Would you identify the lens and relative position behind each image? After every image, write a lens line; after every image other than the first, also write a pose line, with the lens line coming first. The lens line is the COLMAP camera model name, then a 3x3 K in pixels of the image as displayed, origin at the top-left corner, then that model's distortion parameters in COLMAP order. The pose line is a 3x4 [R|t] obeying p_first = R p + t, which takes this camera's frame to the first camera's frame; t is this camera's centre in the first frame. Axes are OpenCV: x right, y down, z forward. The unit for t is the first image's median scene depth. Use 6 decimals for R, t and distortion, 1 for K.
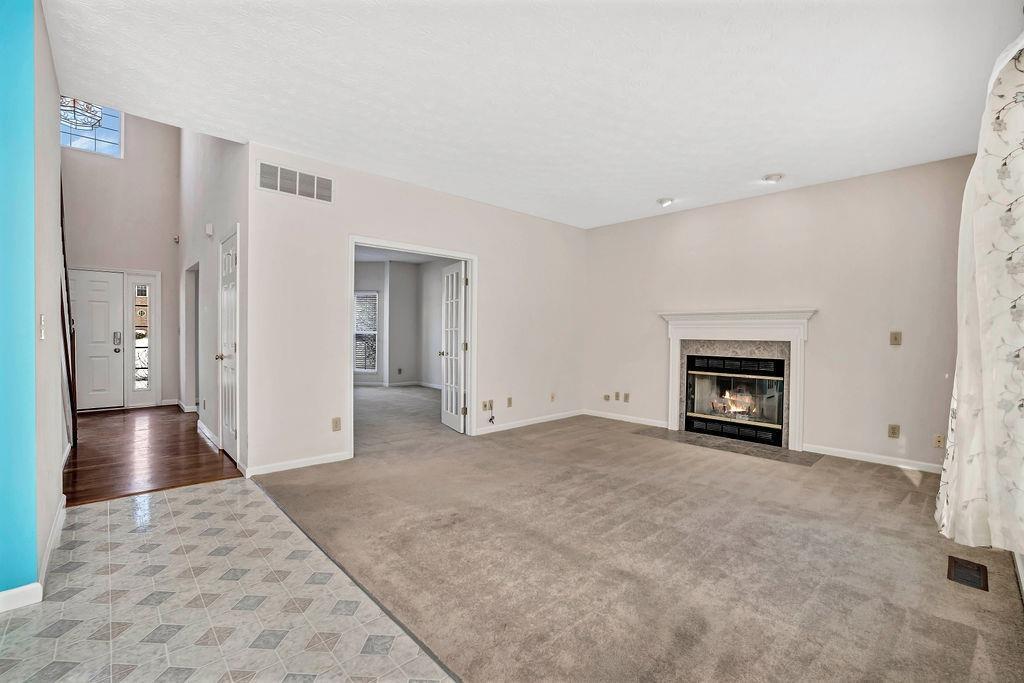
lens RADIAL K [[439.7, 0, 512.0], [0, 439.7, 341.5], [0, 0, 1]] dist [-0.050850, 0.022225]
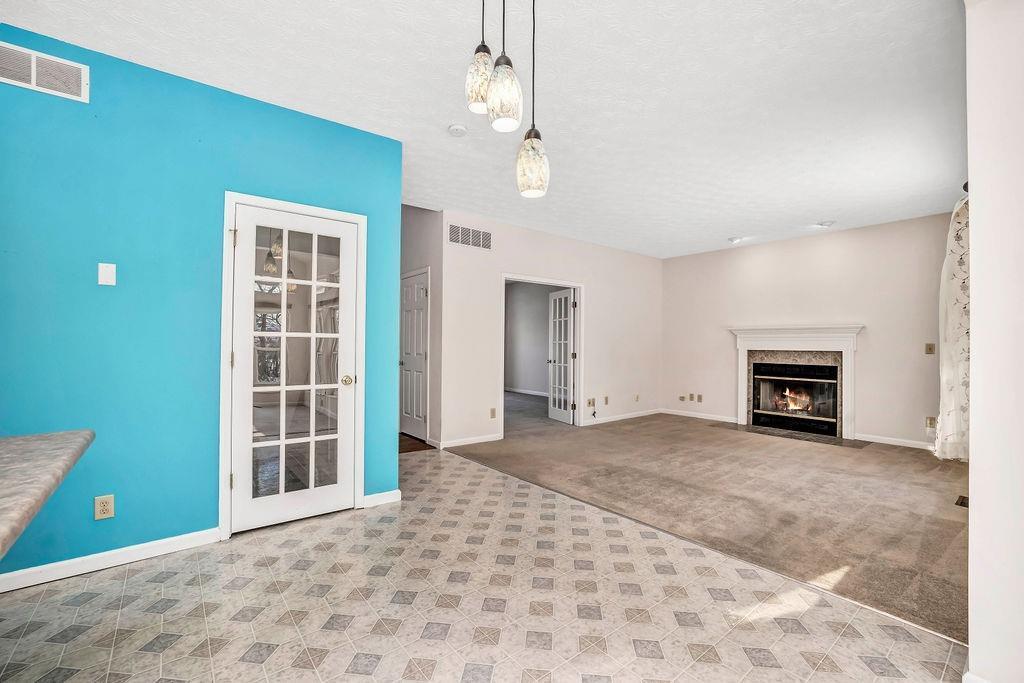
lens RADIAL K [[439.7, 0, 512.0], [0, 439.7, 341.5], [0, 0, 1]] dist [-0.050850, 0.022225]
pose [[0.996998, -0.001954, -0.077398, -0.196903], [0.000049, 0.999697, -0.024606, 0.001749], [0.077423, 0.024529, 0.996697, -0.291837]]
